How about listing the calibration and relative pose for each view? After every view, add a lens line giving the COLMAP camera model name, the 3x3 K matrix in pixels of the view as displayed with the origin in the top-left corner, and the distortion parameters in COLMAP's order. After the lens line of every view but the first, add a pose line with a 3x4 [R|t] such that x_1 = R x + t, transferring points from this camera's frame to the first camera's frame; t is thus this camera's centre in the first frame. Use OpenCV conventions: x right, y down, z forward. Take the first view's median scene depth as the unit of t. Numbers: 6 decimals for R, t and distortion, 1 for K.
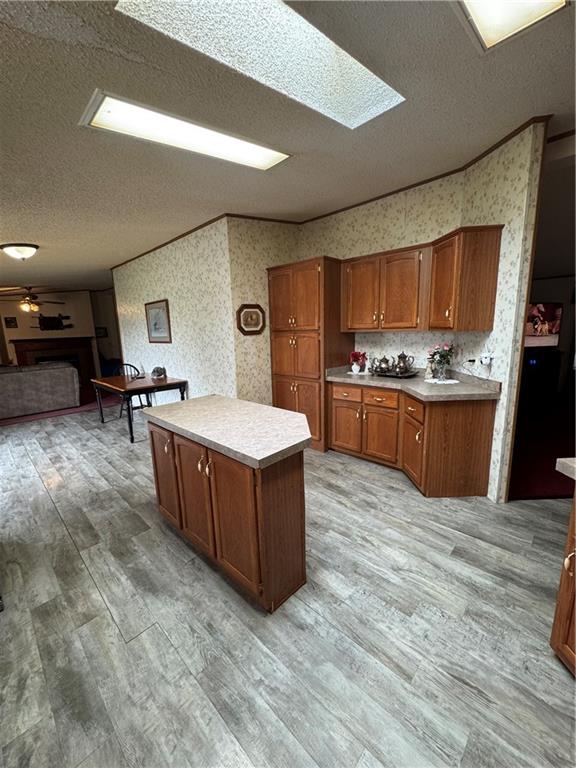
lens RADIAL K [[307.2, 0, 288.7], [0, 307.2, 384.7], [0, 0, 1]] dist [0.004971, -0.001011]
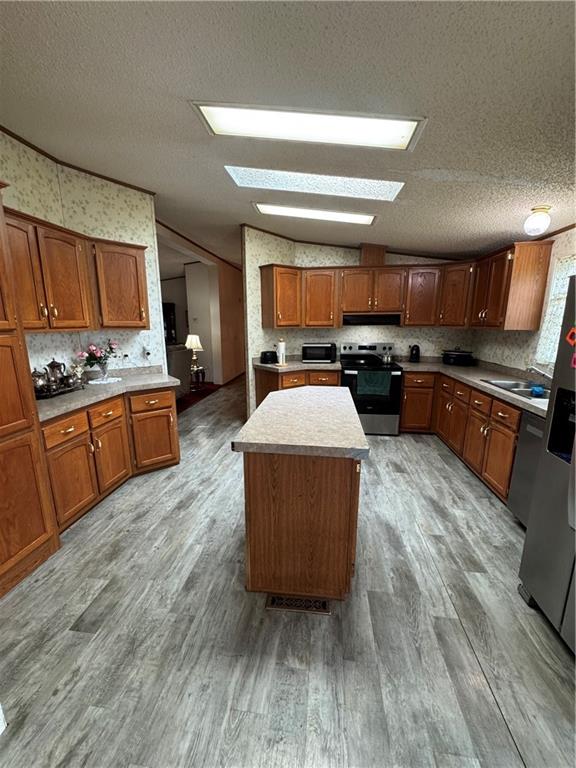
lens RADIAL K [[307.2, 0, 287.5], [0, 307.2, 385.8], [0, 0, 1]] dist [0.004971, -0.001011]
pose [[-0.597815, -0.133252, 0.790482, -1.029652], [0.164349, 0.944769, 0.283552, -0.287495], [-0.784606, 0.299426, -0.542897, 1.698604]]
